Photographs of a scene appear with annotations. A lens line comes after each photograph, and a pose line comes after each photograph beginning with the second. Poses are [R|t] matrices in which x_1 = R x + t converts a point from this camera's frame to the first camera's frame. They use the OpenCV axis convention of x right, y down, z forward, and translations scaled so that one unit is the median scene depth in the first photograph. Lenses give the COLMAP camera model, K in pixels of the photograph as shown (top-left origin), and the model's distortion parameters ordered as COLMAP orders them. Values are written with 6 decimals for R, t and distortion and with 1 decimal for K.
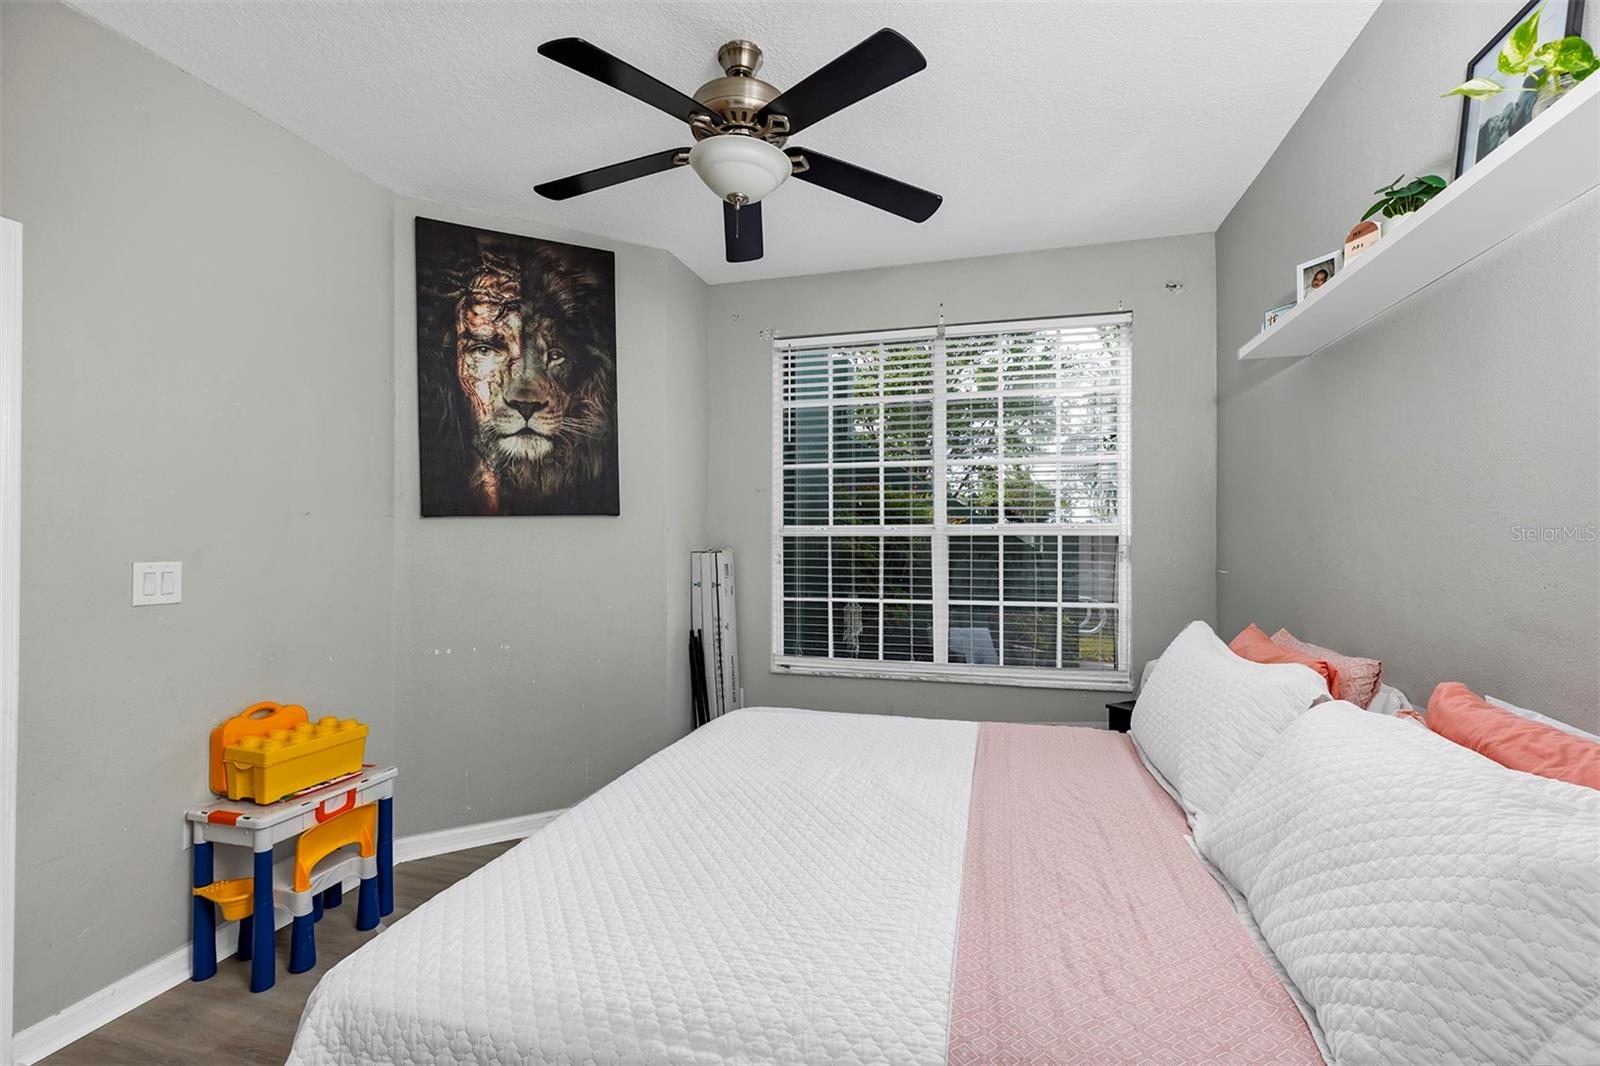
lens RADIAL K [[717.7, 0, 800.0], [0, 717.7, 533.0], [0, 0, 1]] dist [0.000968, 0.000591]
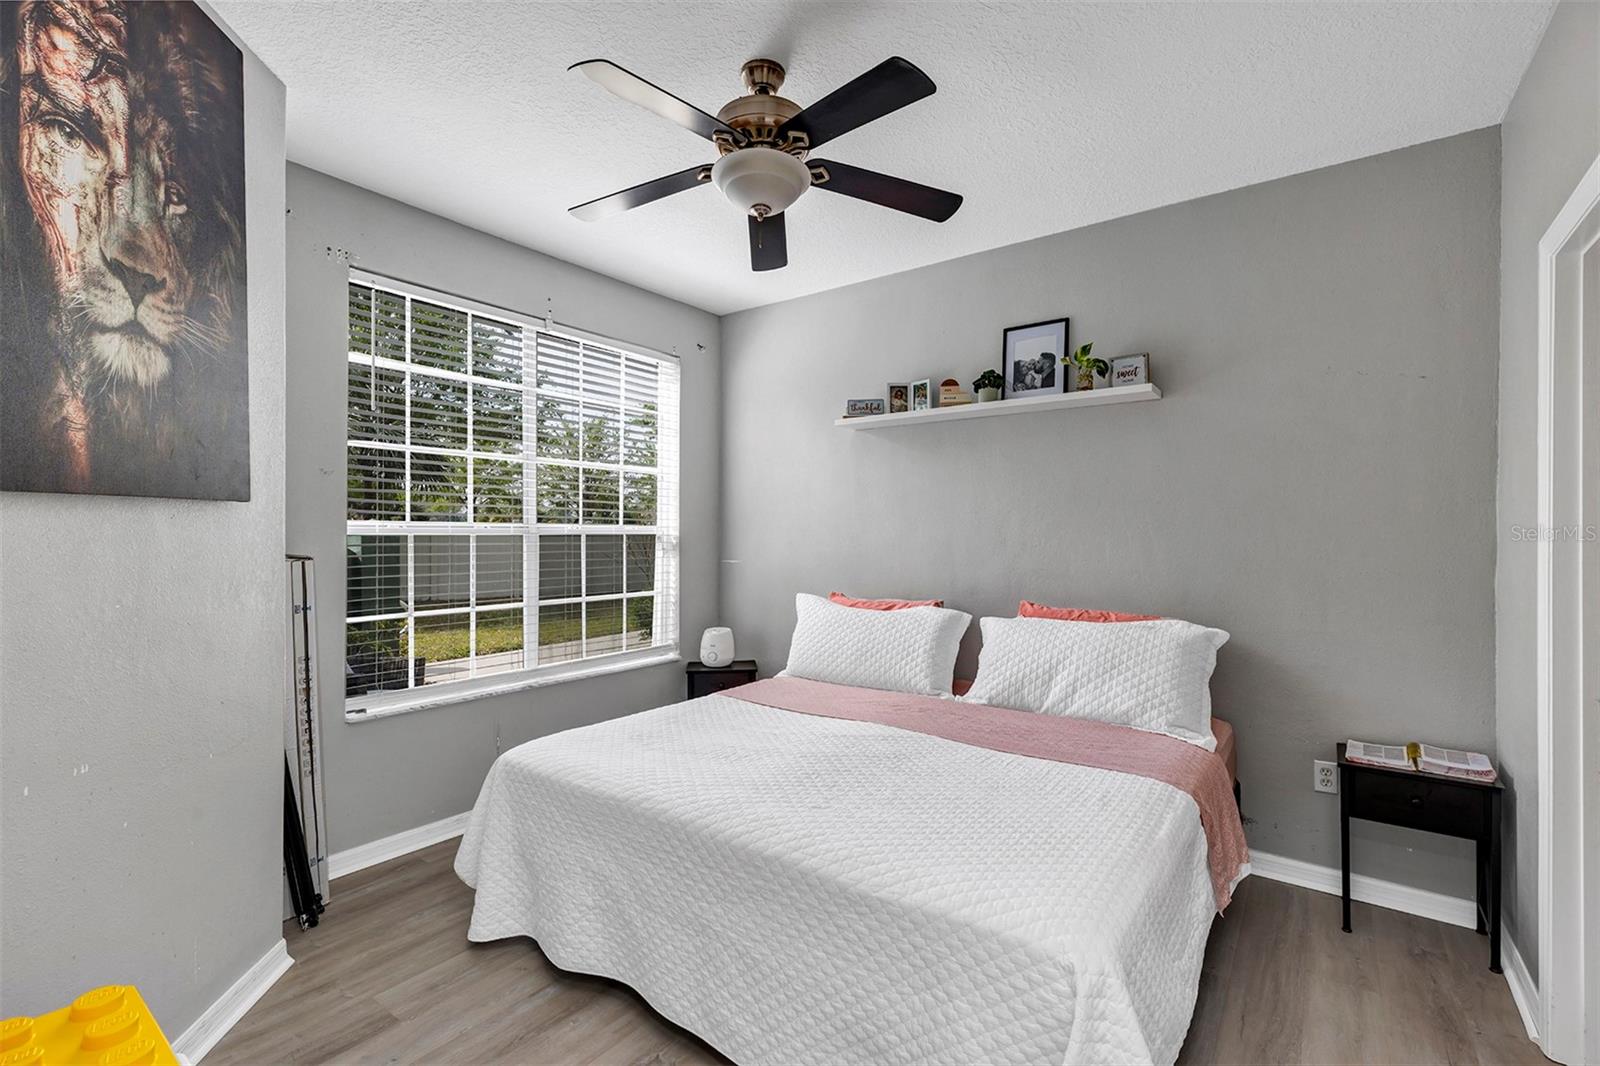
lens RADIAL K [[717.7, 0, 800.0], [0, 717.7, 533.0], [0, 0, 1]] dist [0.000968, 0.000591]
pose [[0.350827, 0.003341, 0.936435, -0.690215], [-0.006734, 0.999977, -0.001045, -0.000968], [-0.936416, -0.005940, 0.350841, 0.388483]]
